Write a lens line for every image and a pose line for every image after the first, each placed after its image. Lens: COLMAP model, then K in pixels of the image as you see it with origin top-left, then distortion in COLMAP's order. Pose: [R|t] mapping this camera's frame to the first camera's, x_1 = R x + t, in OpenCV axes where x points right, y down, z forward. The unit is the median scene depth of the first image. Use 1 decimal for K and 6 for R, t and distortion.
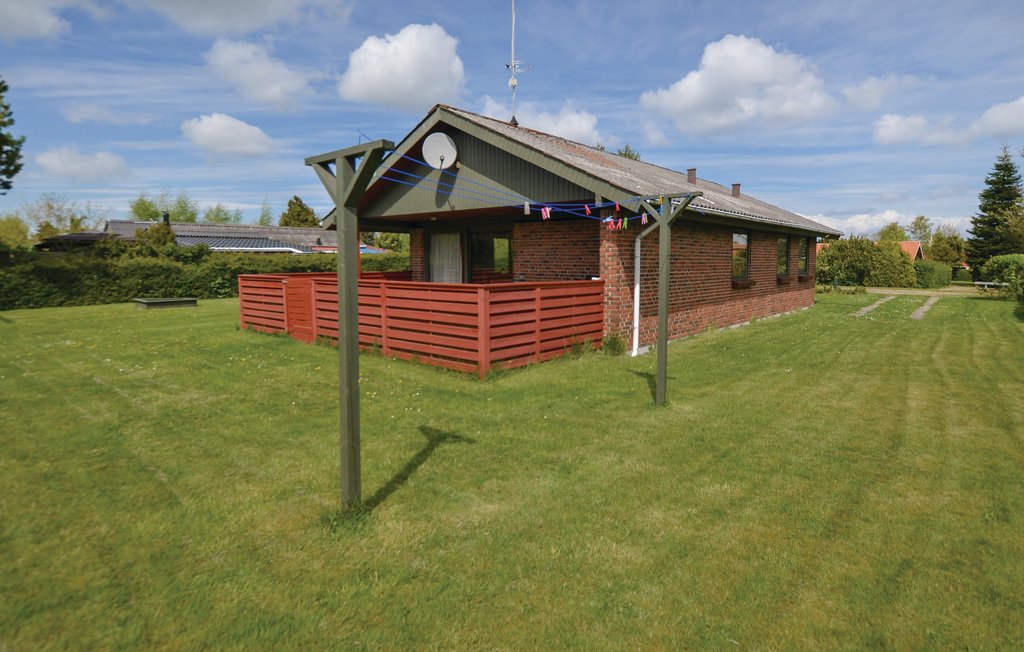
lens RADIAL K [[553.3, 0, 510.9], [0, 553.3, 290.1], [0, 0, 1]] dist [-0.001849, -0.000261]
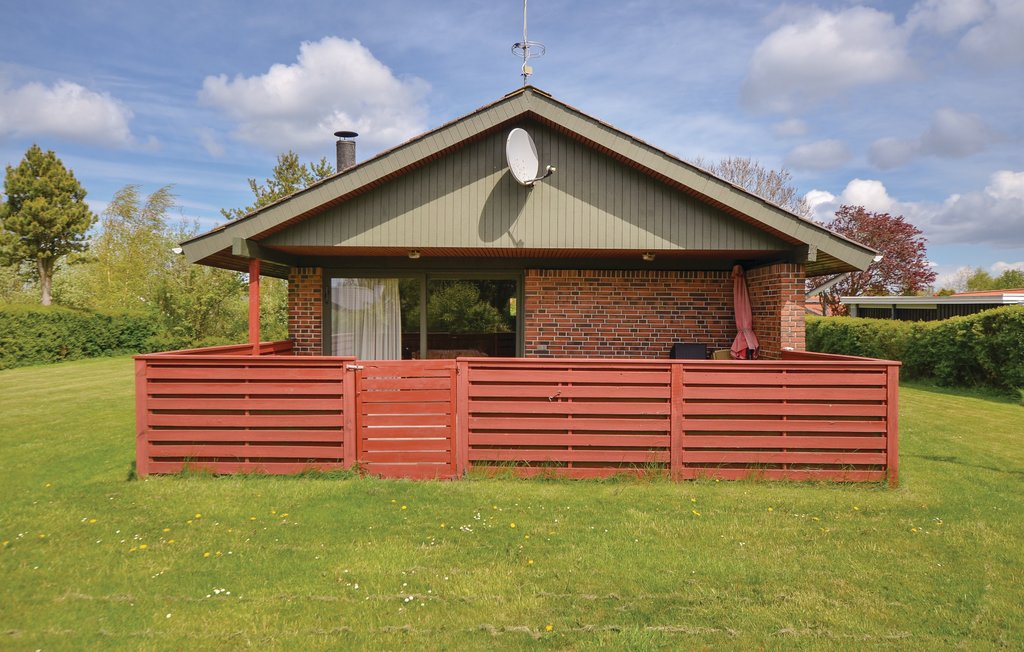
lens RADIAL K [[733.7, 0, 512.0], [0, 733.7, 326.0], [0, 0, 1]] dist [-0.049838, -0.000124]
pose [[0.777130, -0.003023, 0.629332, -0.648360], [0.026425, 0.999263, -0.027831, -0.027146], [-0.628785, 0.038258, 0.776638, 0.331085]]
